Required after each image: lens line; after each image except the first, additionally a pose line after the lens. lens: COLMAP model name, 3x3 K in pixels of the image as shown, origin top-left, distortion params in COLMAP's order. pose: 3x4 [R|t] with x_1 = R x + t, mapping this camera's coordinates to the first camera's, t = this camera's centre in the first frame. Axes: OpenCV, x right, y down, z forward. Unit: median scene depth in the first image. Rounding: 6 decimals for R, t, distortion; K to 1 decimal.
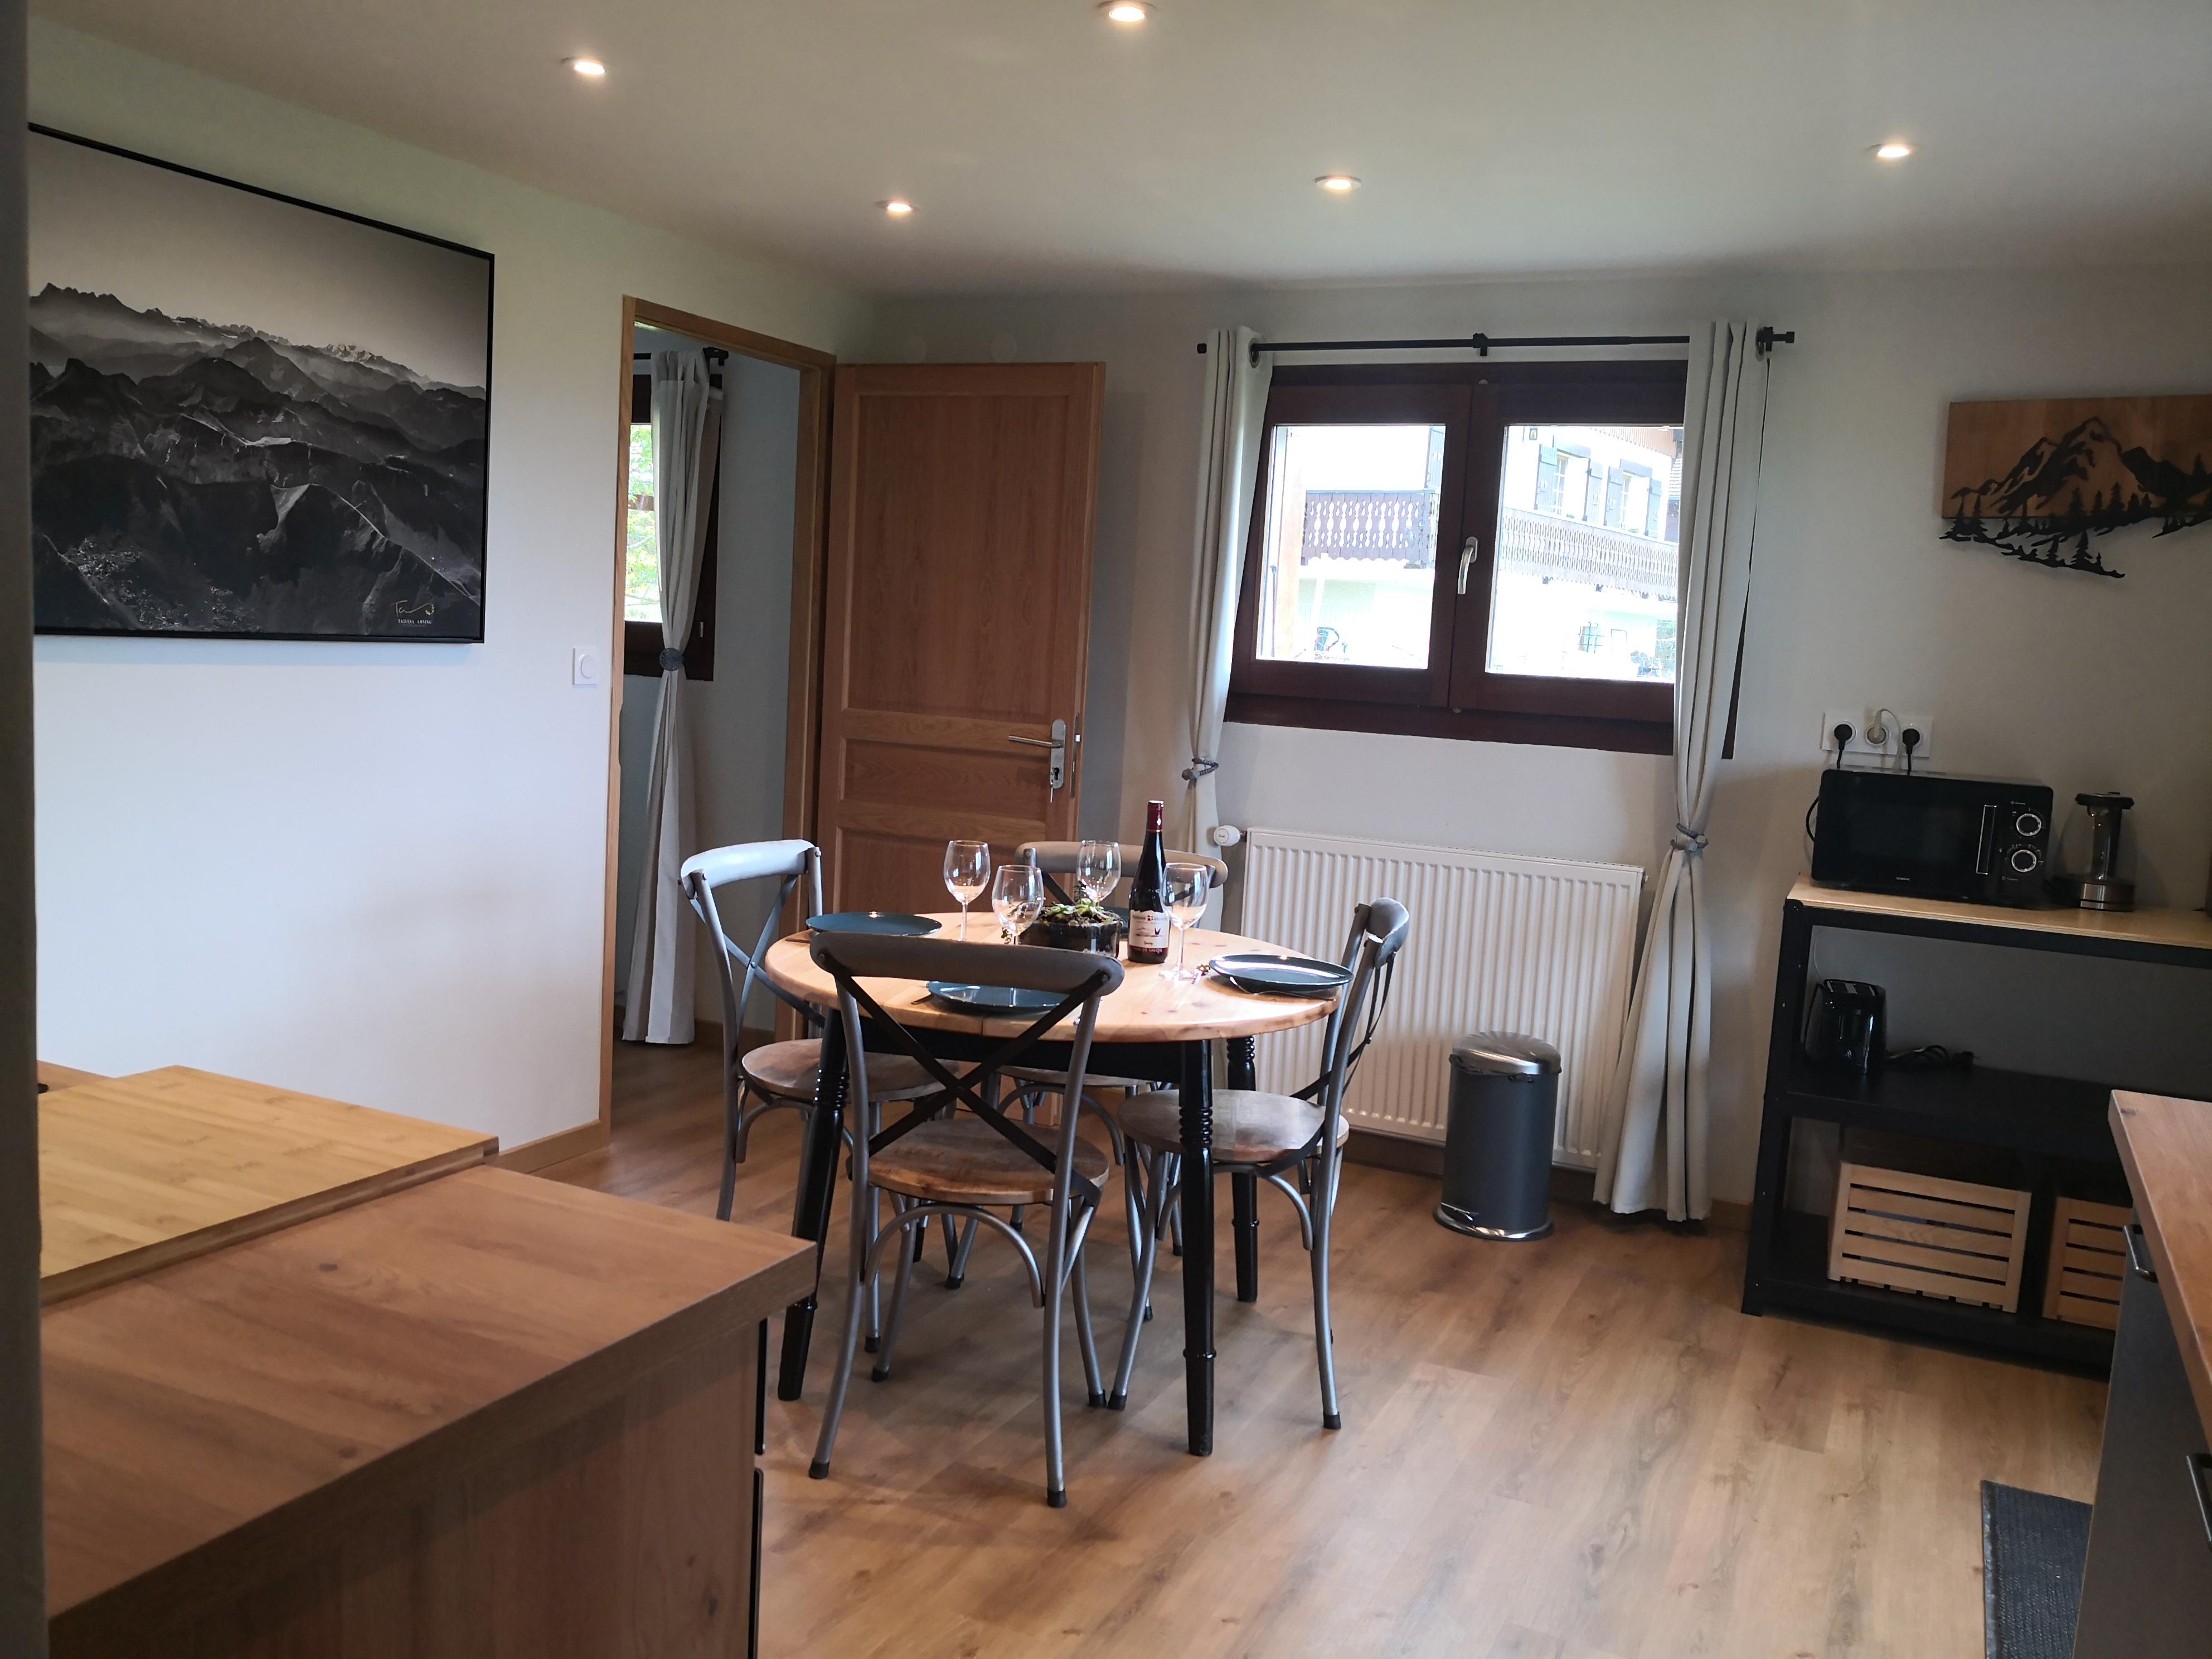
lens RADIAL K [[1789.8, 0, 1095.1], [0, 1789.8, 836.8], [0, 0, 1]] dist [0.000842, -0.007848]
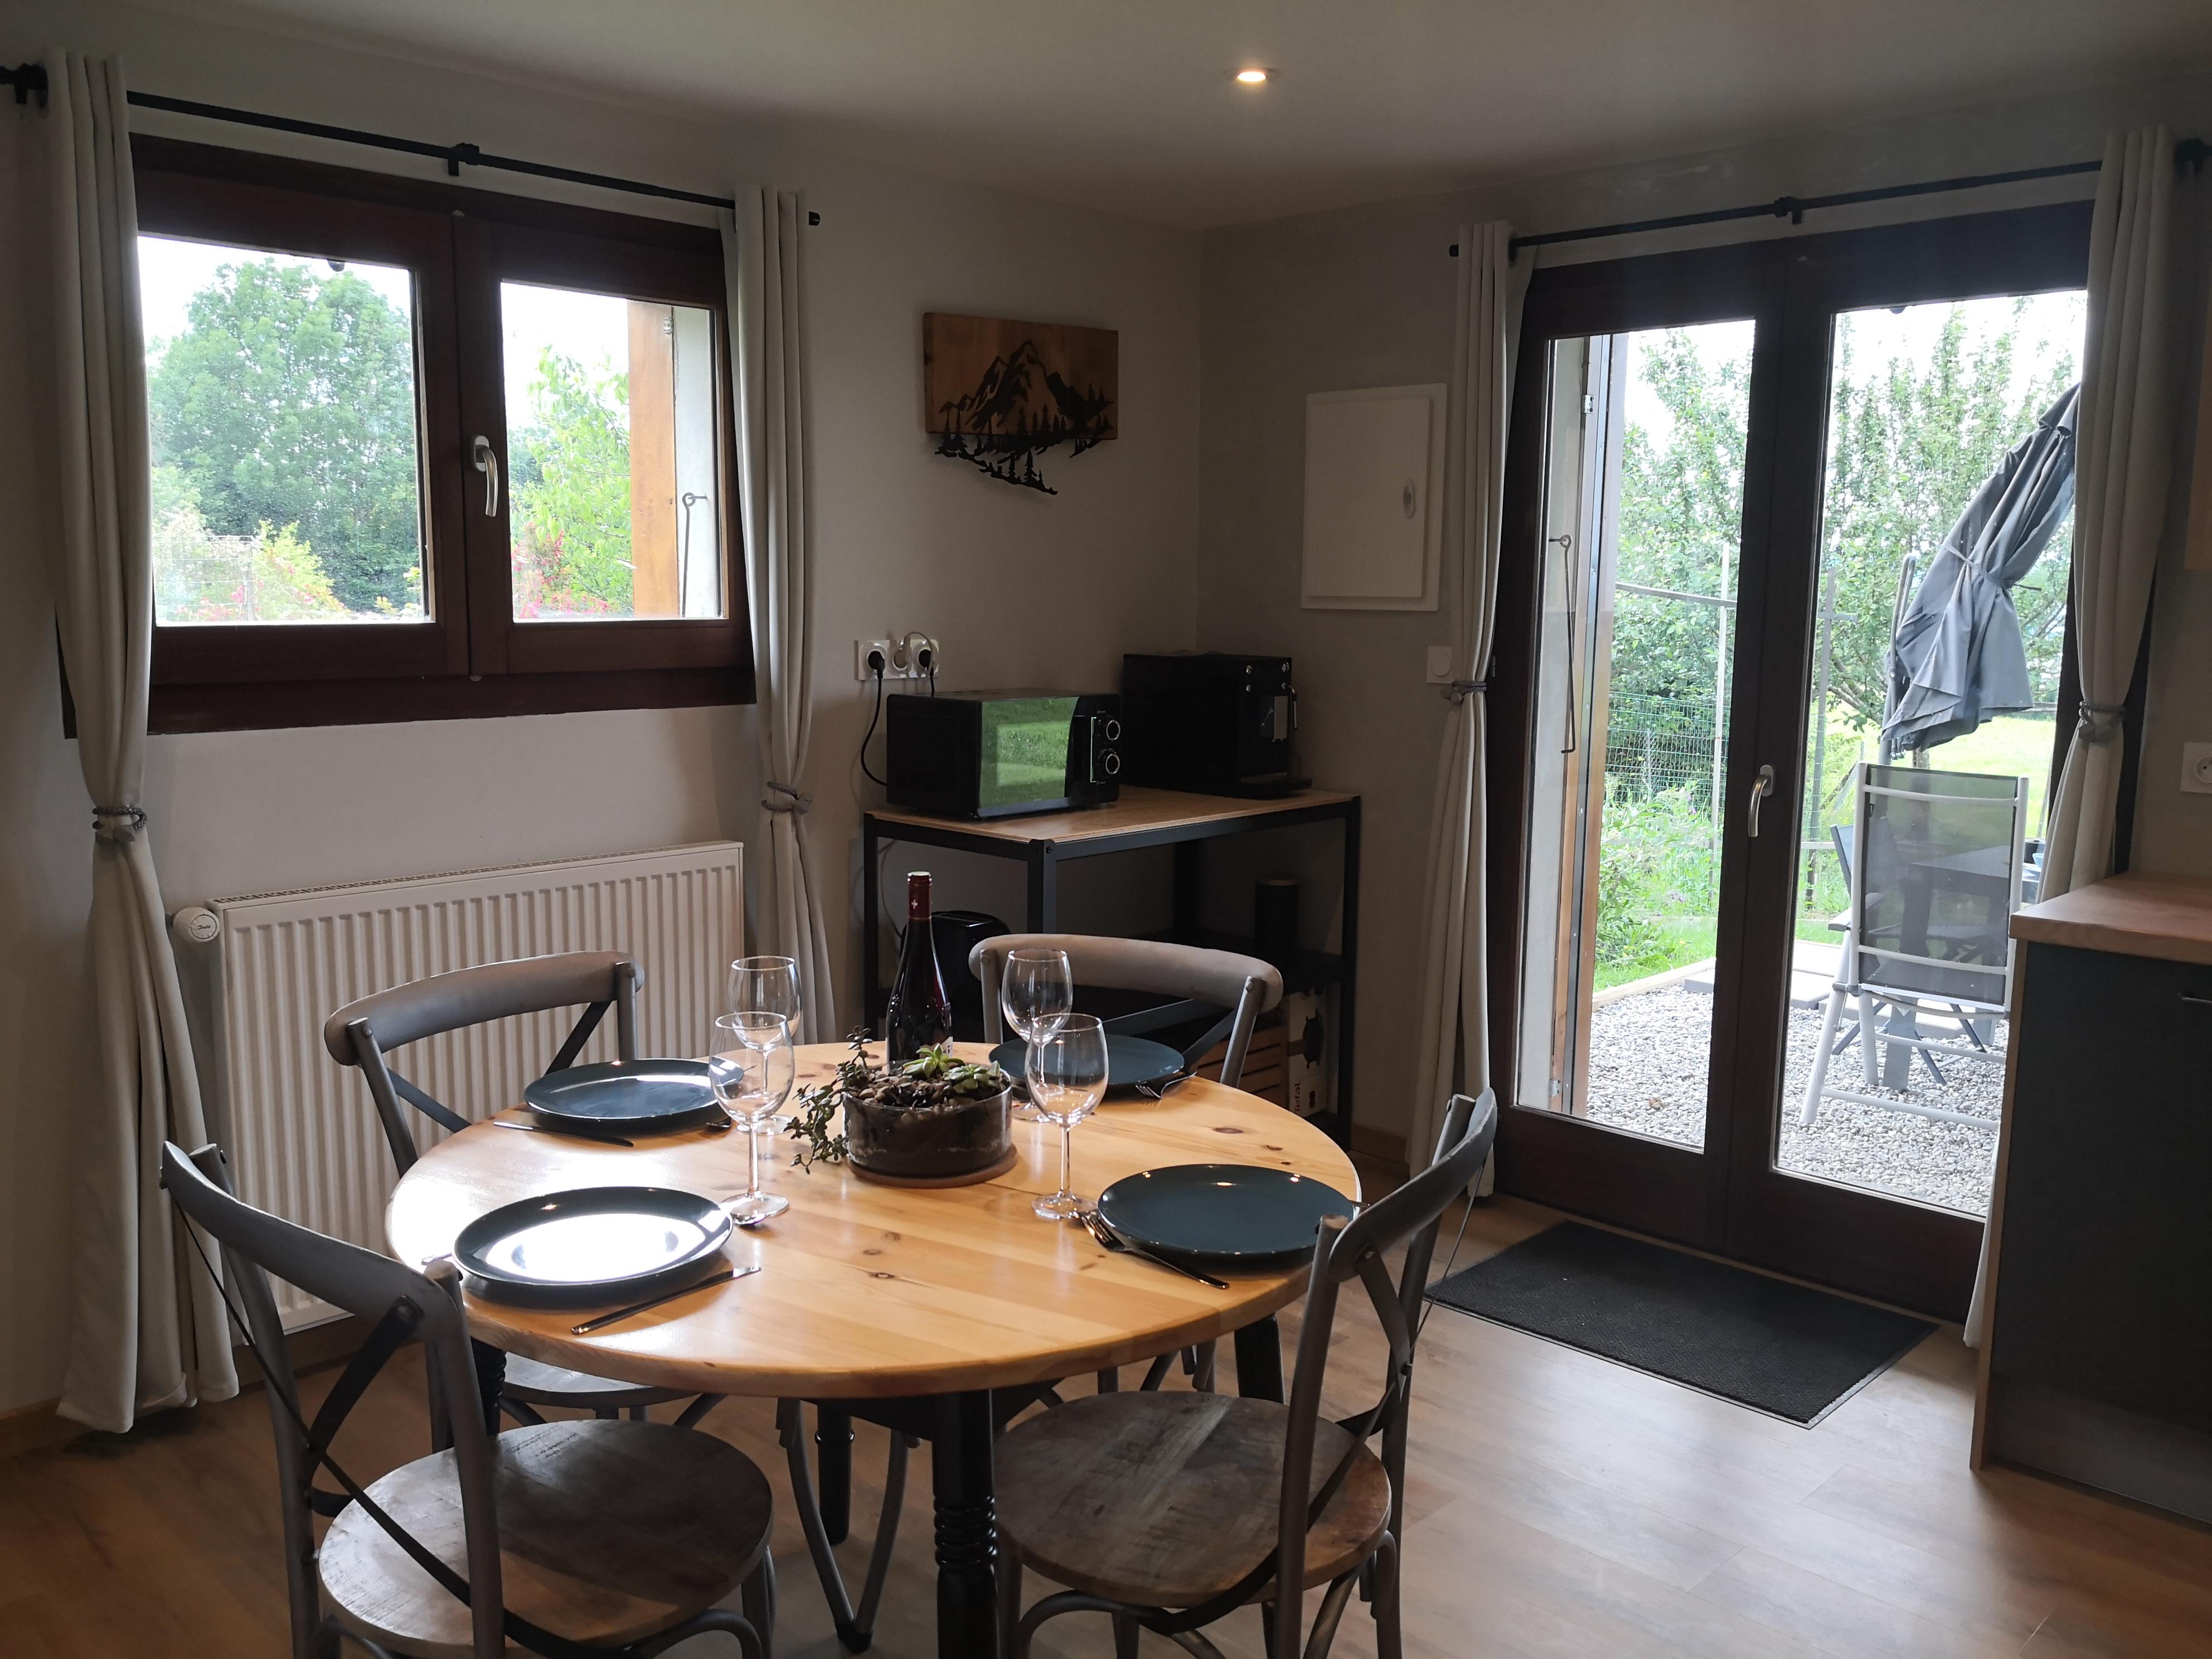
lens RADIAL K [[1848.2, 0, 1106.5], [0, 1848.2, 877.2], [0, 0, 1]] dist [0.027918, -0.054743]
pose [[0.303379, -0.204290, 0.930713, -0.497725], [0.116422, 0.977376, 0.176583, -0.109208], [-0.945731, 0.054783, 0.320299, 0.605122]]
